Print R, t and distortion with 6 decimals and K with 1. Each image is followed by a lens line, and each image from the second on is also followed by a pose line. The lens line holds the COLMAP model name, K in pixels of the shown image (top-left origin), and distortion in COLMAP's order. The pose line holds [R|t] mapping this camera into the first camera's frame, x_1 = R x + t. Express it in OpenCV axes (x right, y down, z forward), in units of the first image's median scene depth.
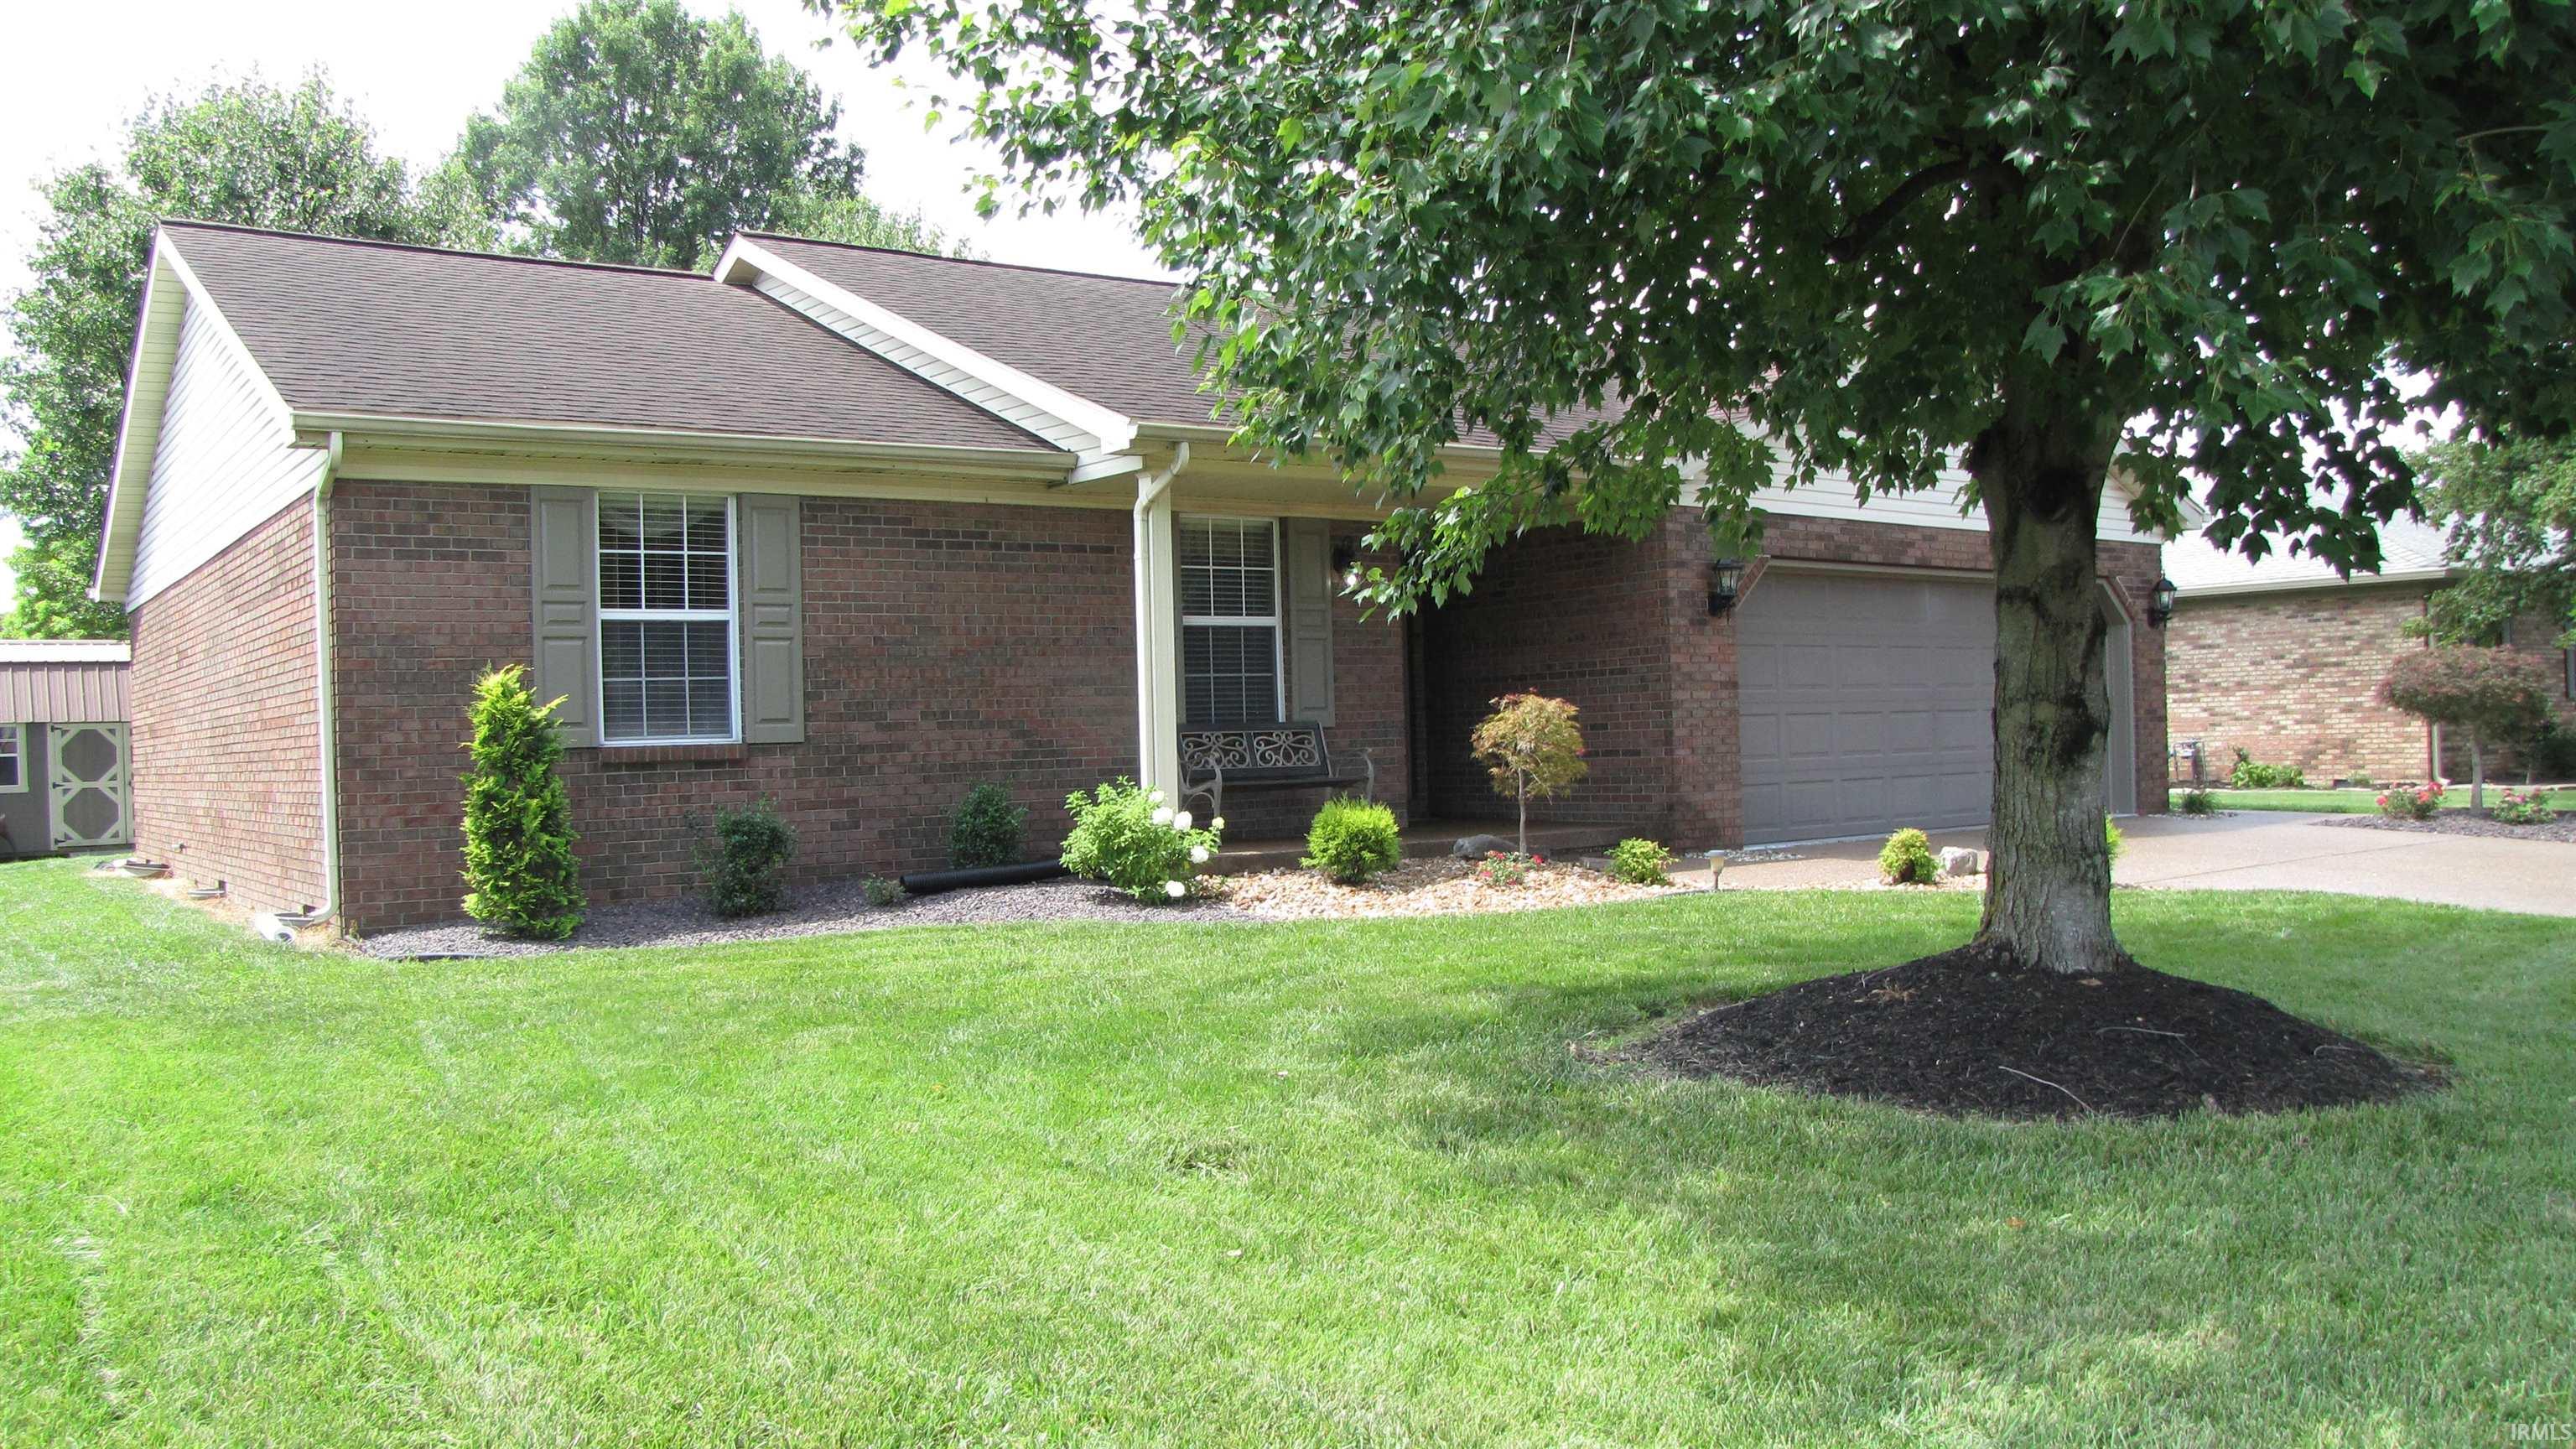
lens RADIAL K [[2045.2, 0, 1248.9], [0, 2045.2, 726.1], [0, 0, 1]] dist [-0.200933, 0.162448]
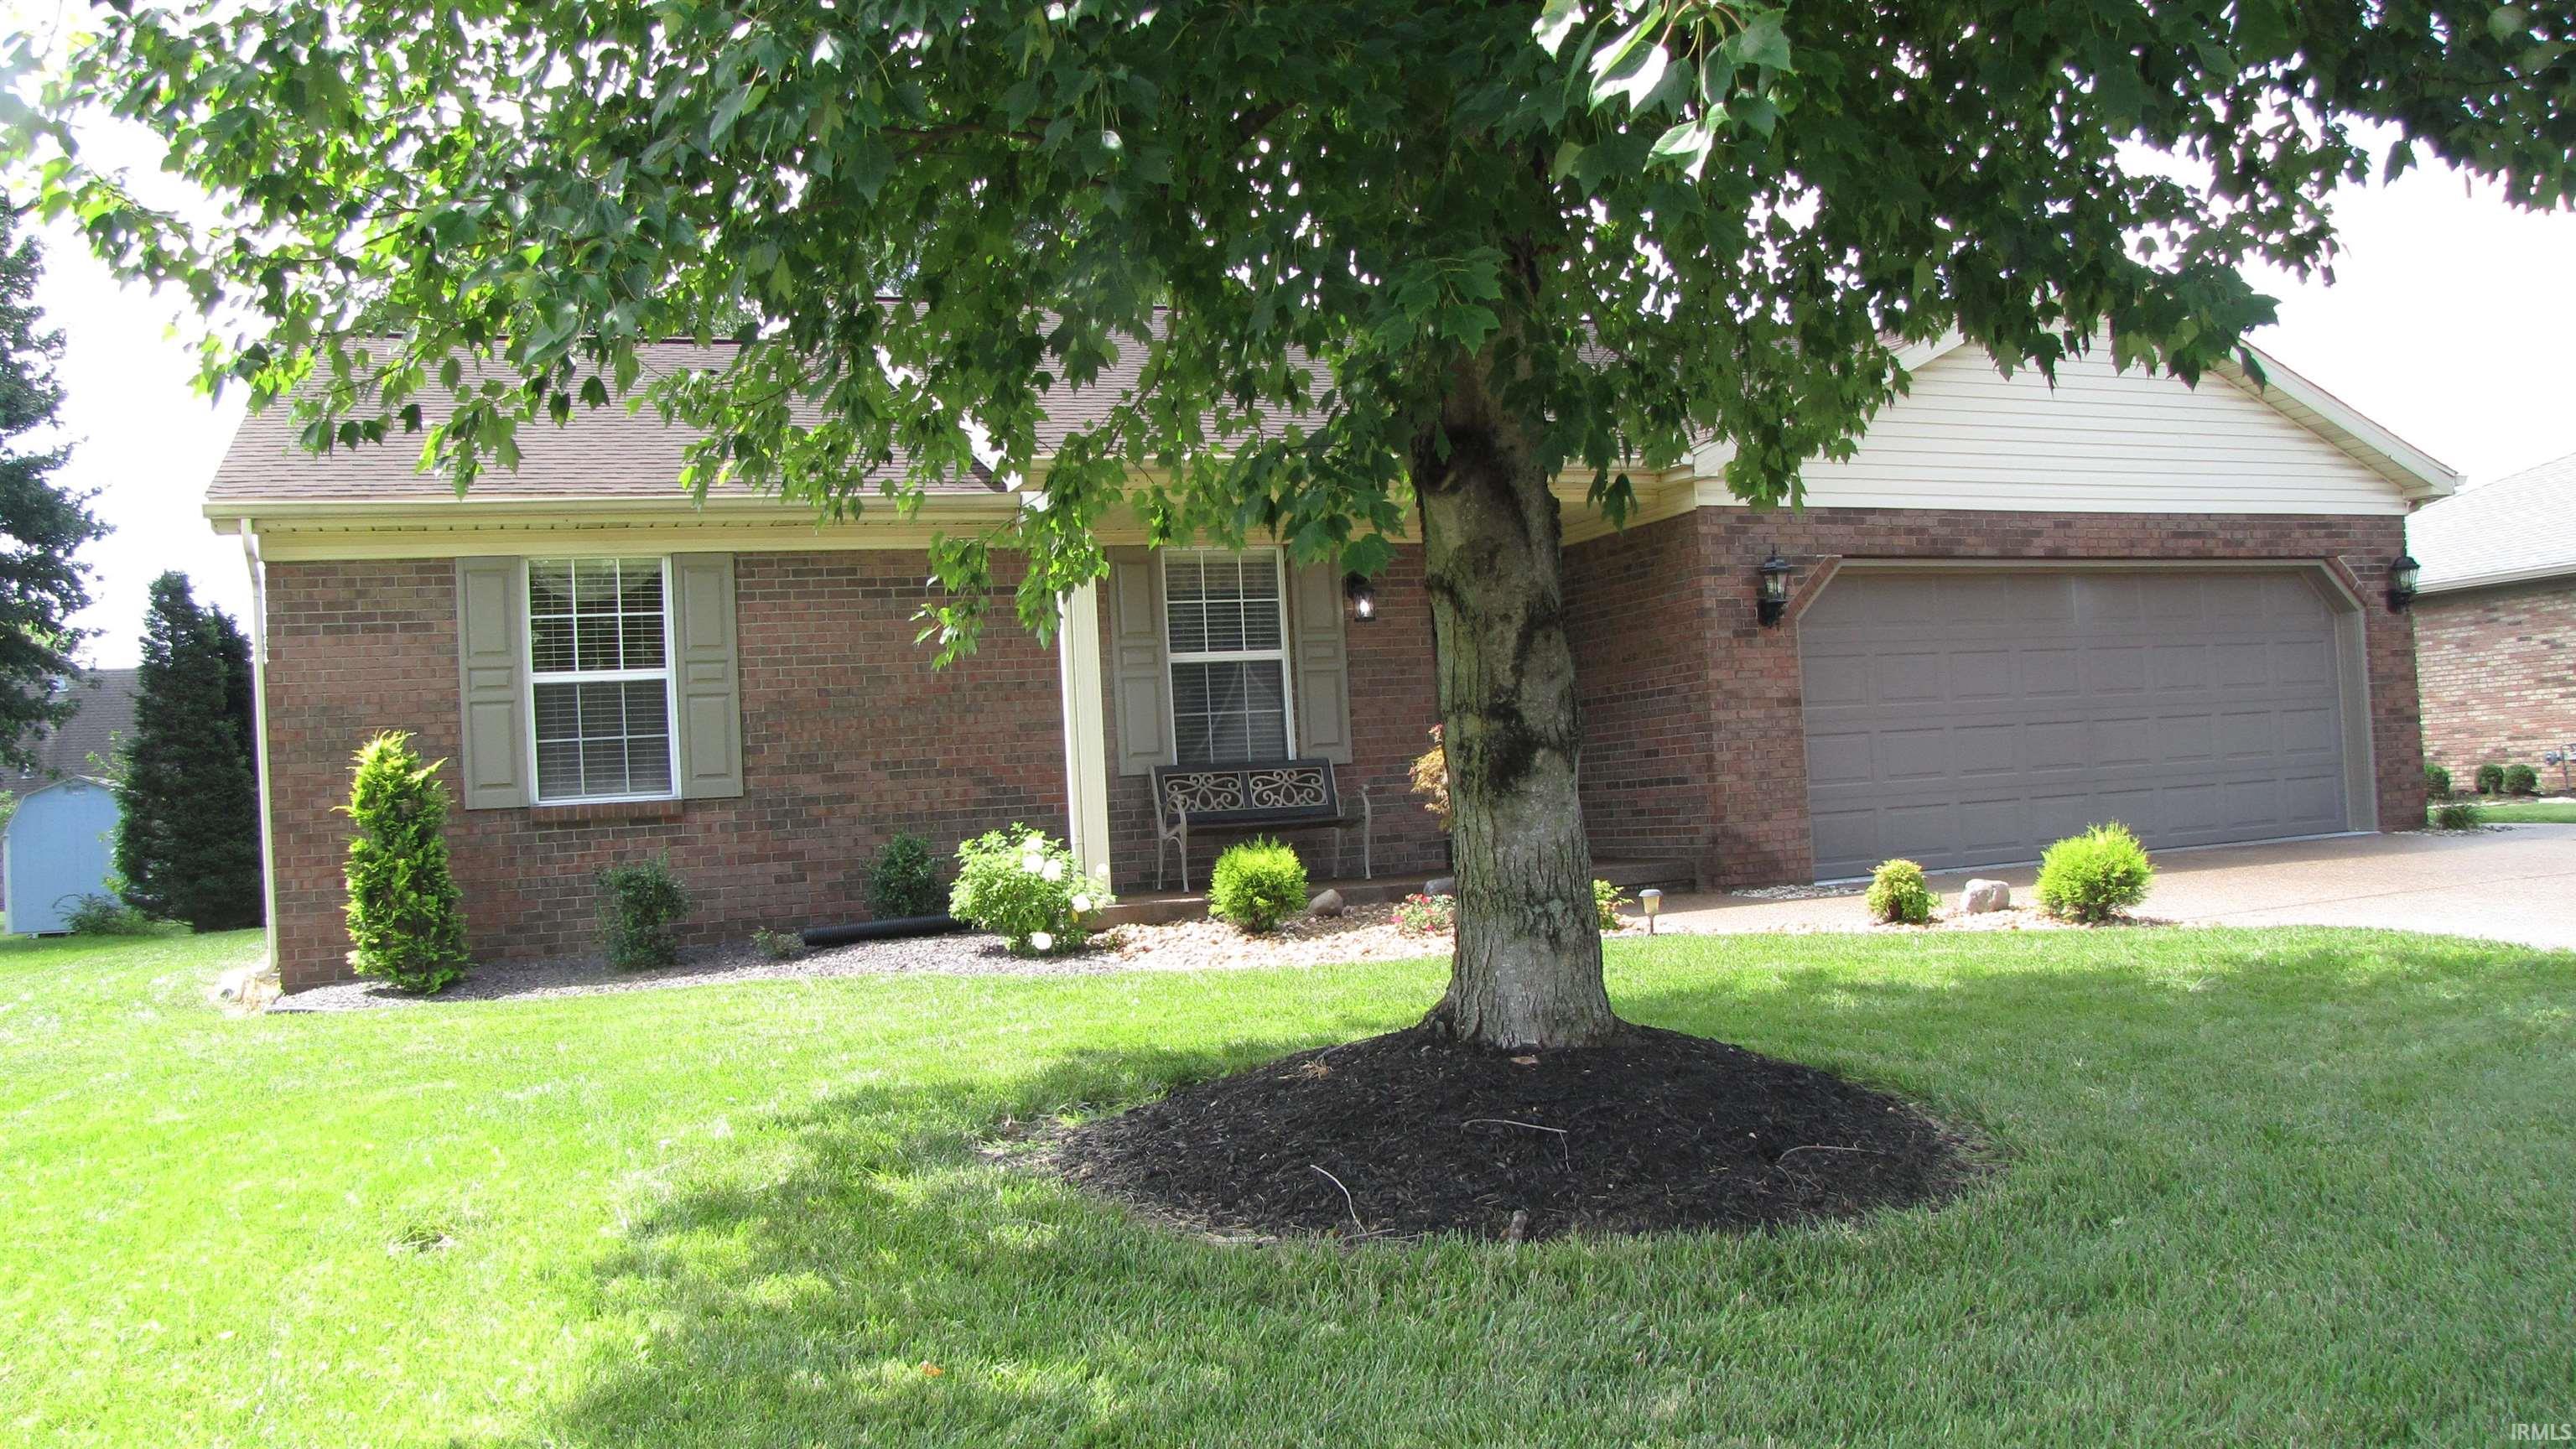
lens RADIAL K [[2045.2, 0, 1248.9], [0, 2045.2, 726.1], [0, 0, 1]] dist [-0.200933, 0.162448]
pose [[0.968057, -0.036987, -0.247987, 0.277267], [0.031995, 0.999197, -0.024134, 0.005359], [0.248680, 0.015428, 0.968463, 0.090732]]
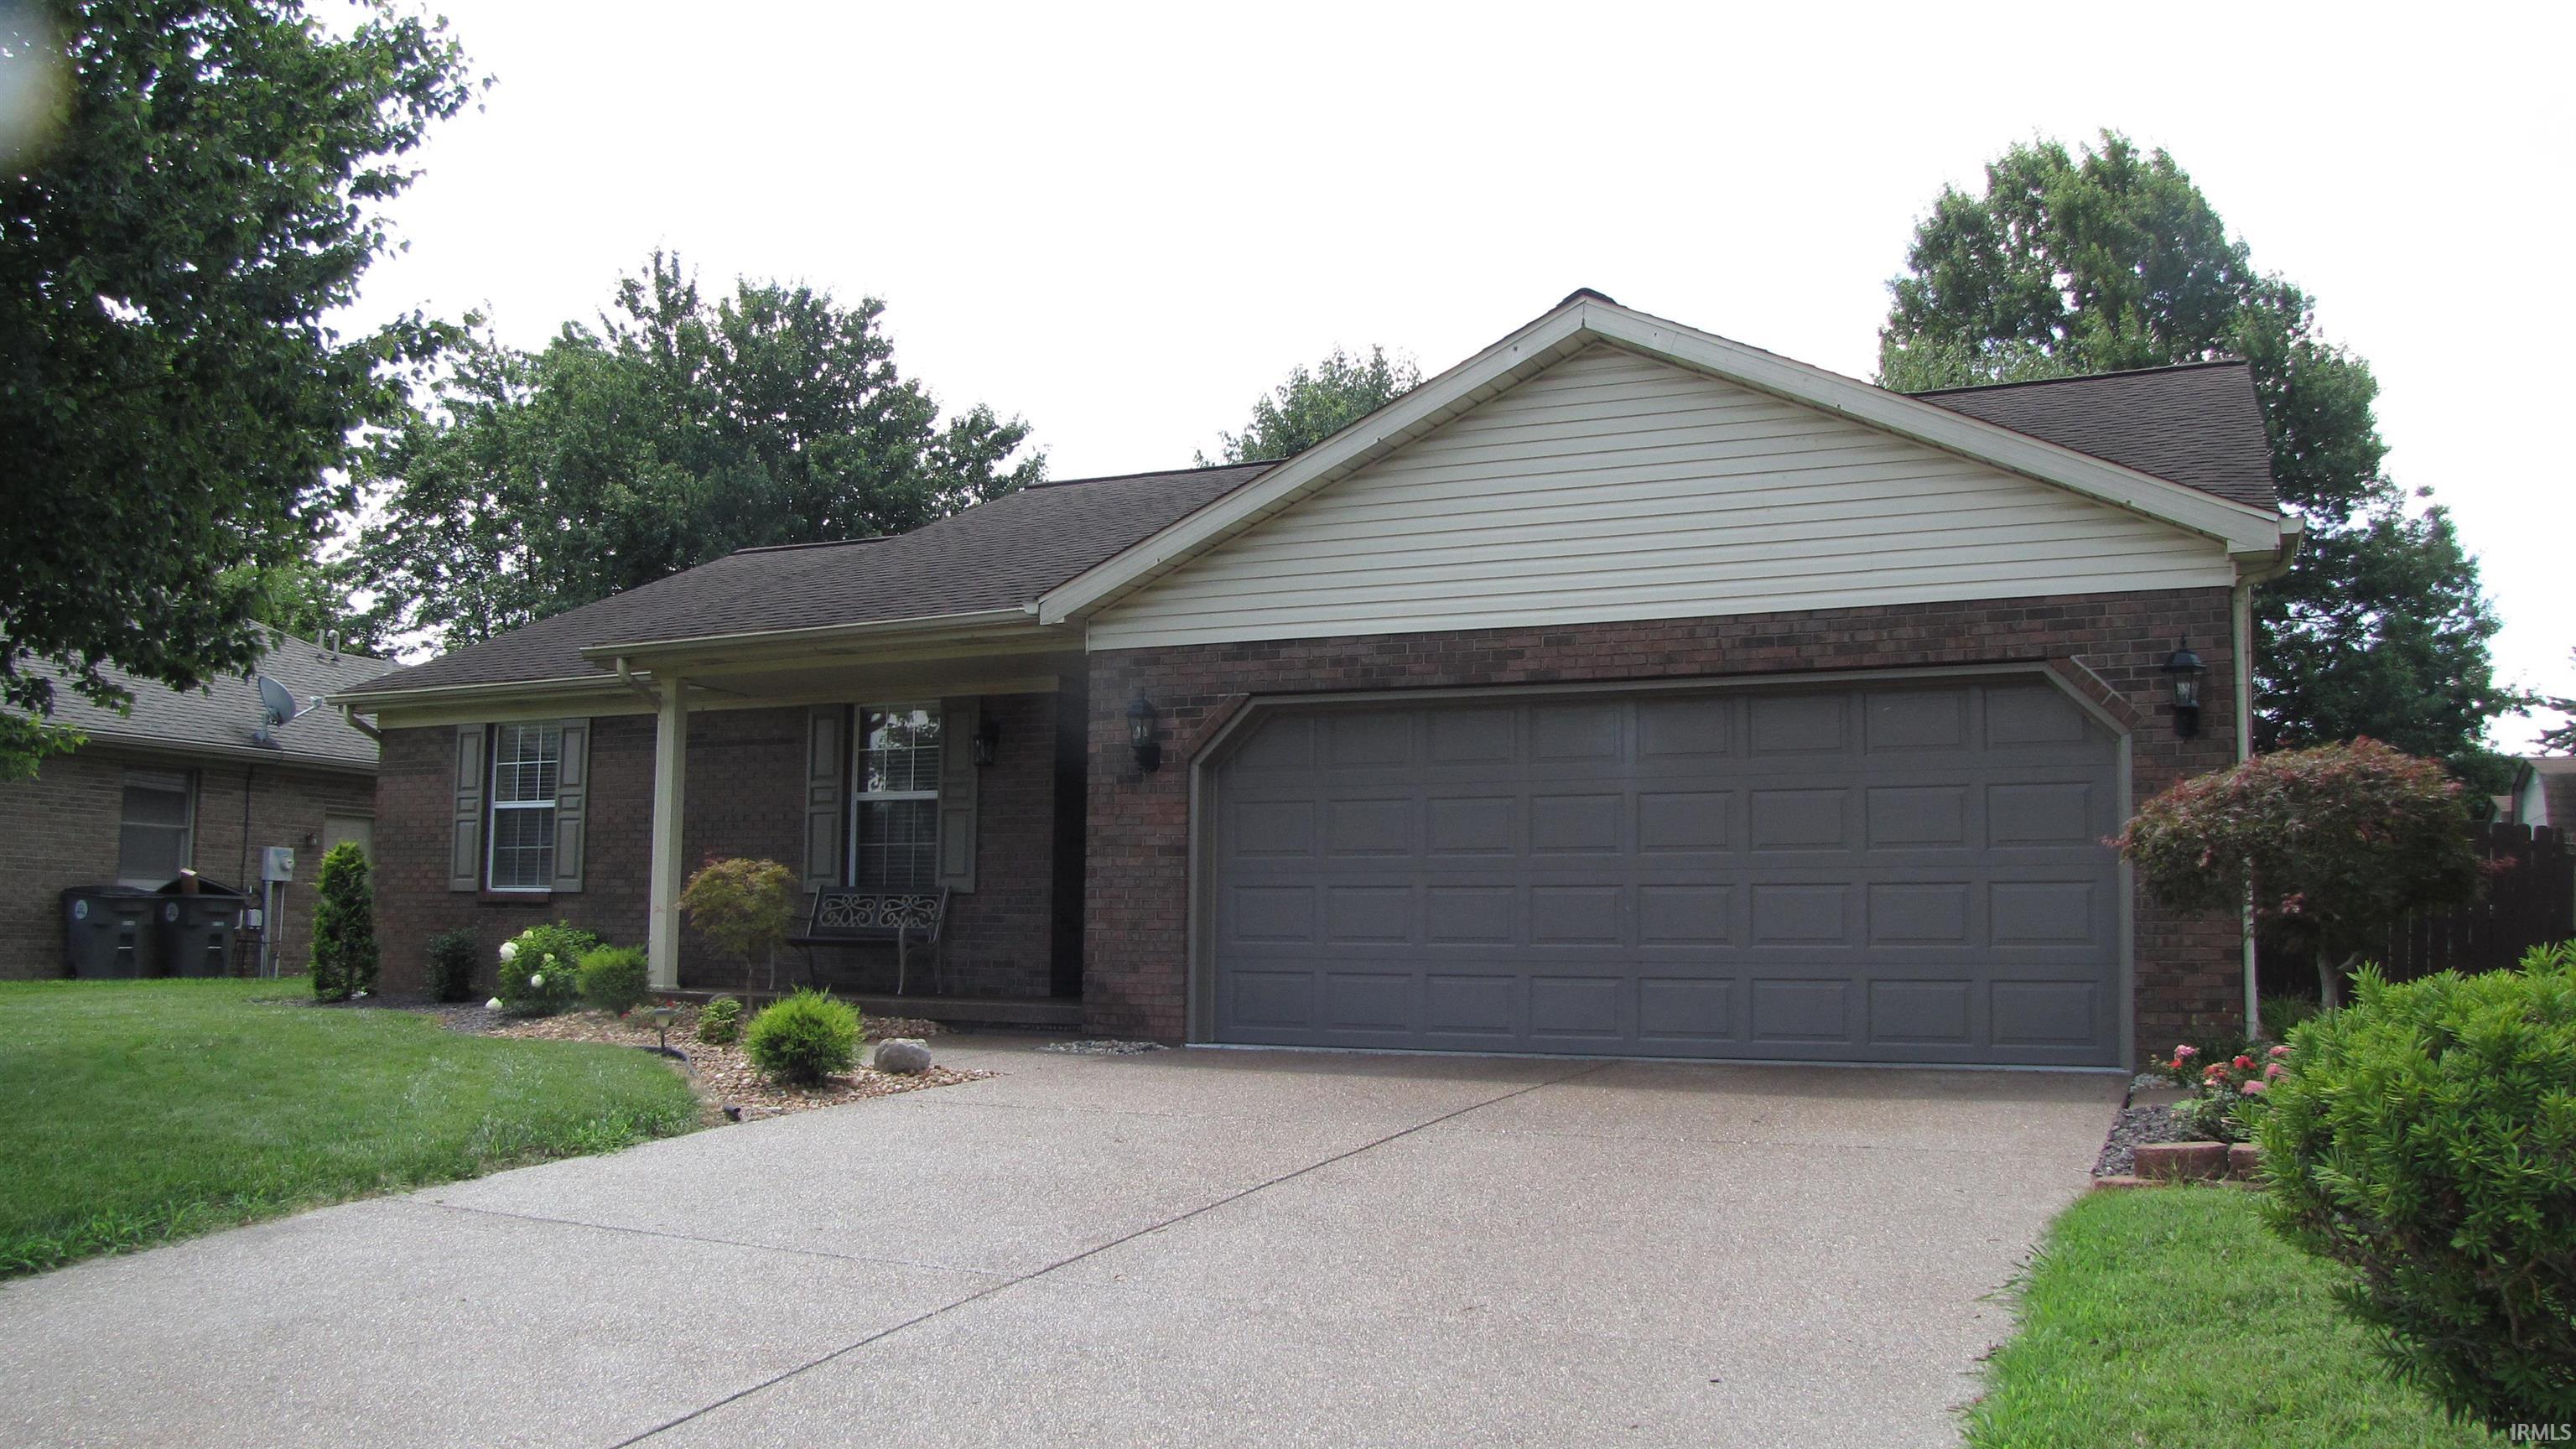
lens RADIAL K [[2045.2, 0, 1248.9], [0, 2045.2, 726.1], [0, 0, 1]] dist [-0.200933, 0.162448]
pose [[0.474526, -0.060155, -0.878183, 1.238754], [-0.018129, 0.996783, -0.078074, -0.007221], [0.880055, 0.052969, 0.471909, 0.755347]]
